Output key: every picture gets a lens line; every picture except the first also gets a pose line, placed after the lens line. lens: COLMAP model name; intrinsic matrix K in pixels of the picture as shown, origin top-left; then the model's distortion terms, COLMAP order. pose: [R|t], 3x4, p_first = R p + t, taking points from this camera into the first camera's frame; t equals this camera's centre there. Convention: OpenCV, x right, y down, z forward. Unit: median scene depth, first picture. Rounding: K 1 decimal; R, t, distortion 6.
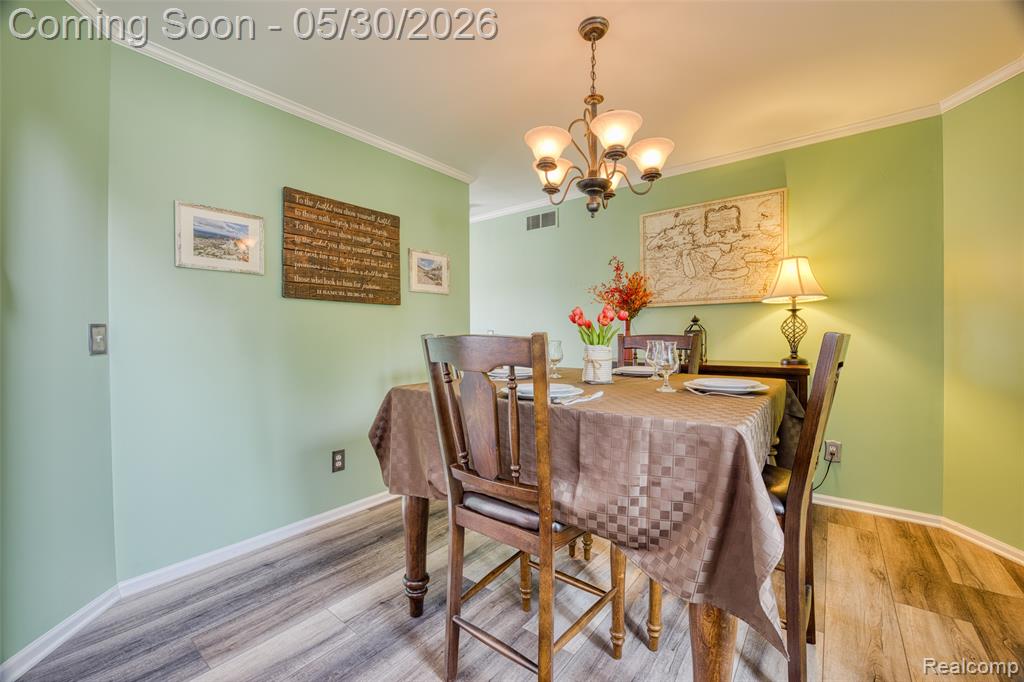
lens RADIAL K [[409.7, 0, 512.7], [0, 409.7, 335.7], [0, 0, 1]] dist [-0.019444, 0.000315]
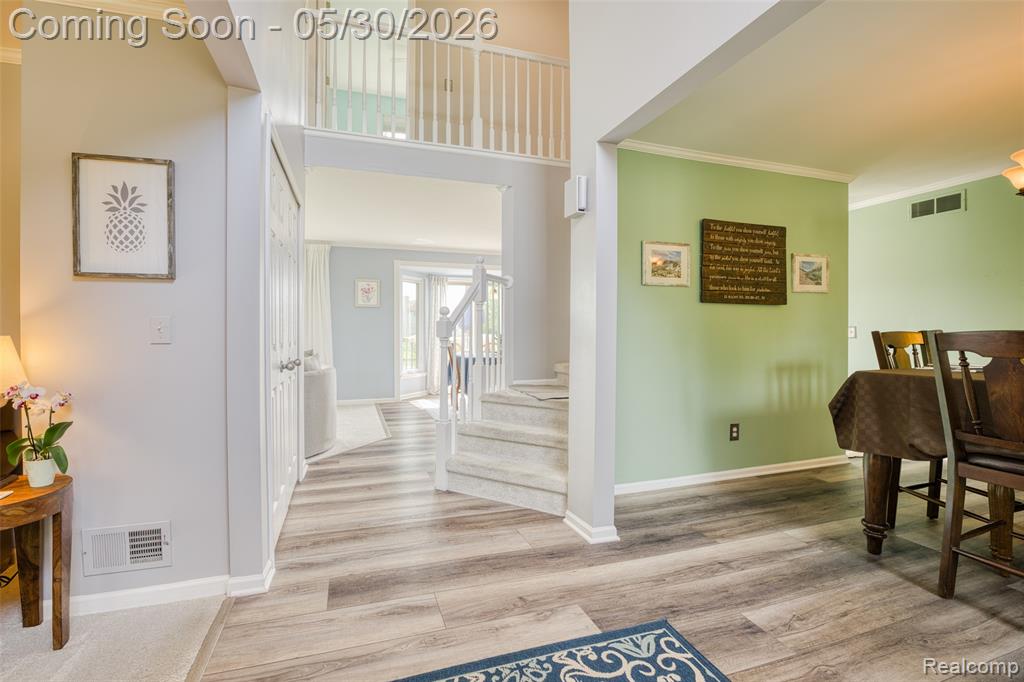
lens RADIAL K [[409.7, 0, 512.7], [0, 409.7, 335.7], [0, 0, 1]] dist [-0.019444, 0.000315]
pose [[0.815736, 0.009197, -0.578351, -0.277169], [-0.003794, 0.999937, 0.010550, 0.002971], [0.578412, -0.006411, 0.815720, -0.418756]]
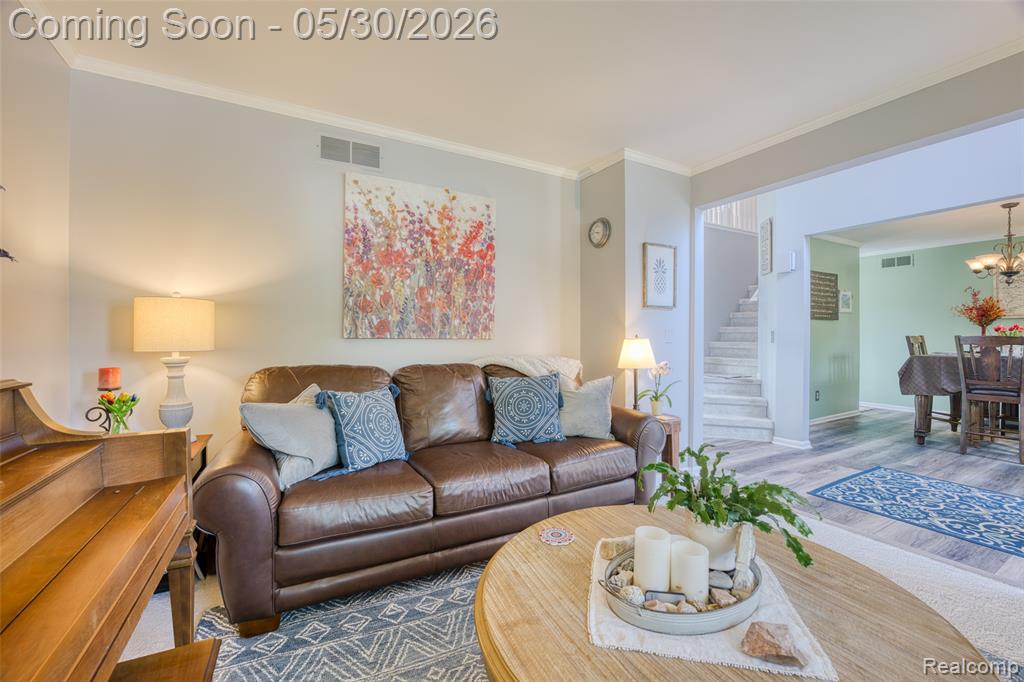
lens RADIAL K [[409.7, 0, 512.7], [0, 409.7, 335.7], [0, 0, 1]] dist [-0.019444, 0.000315]
pose [[0.919632, 0.002854, -0.392771, -1.065419], [-0.003388, 0.999994, -0.000664, 0.006122], [0.392767, 0.001942, 0.919636, -1.546065]]
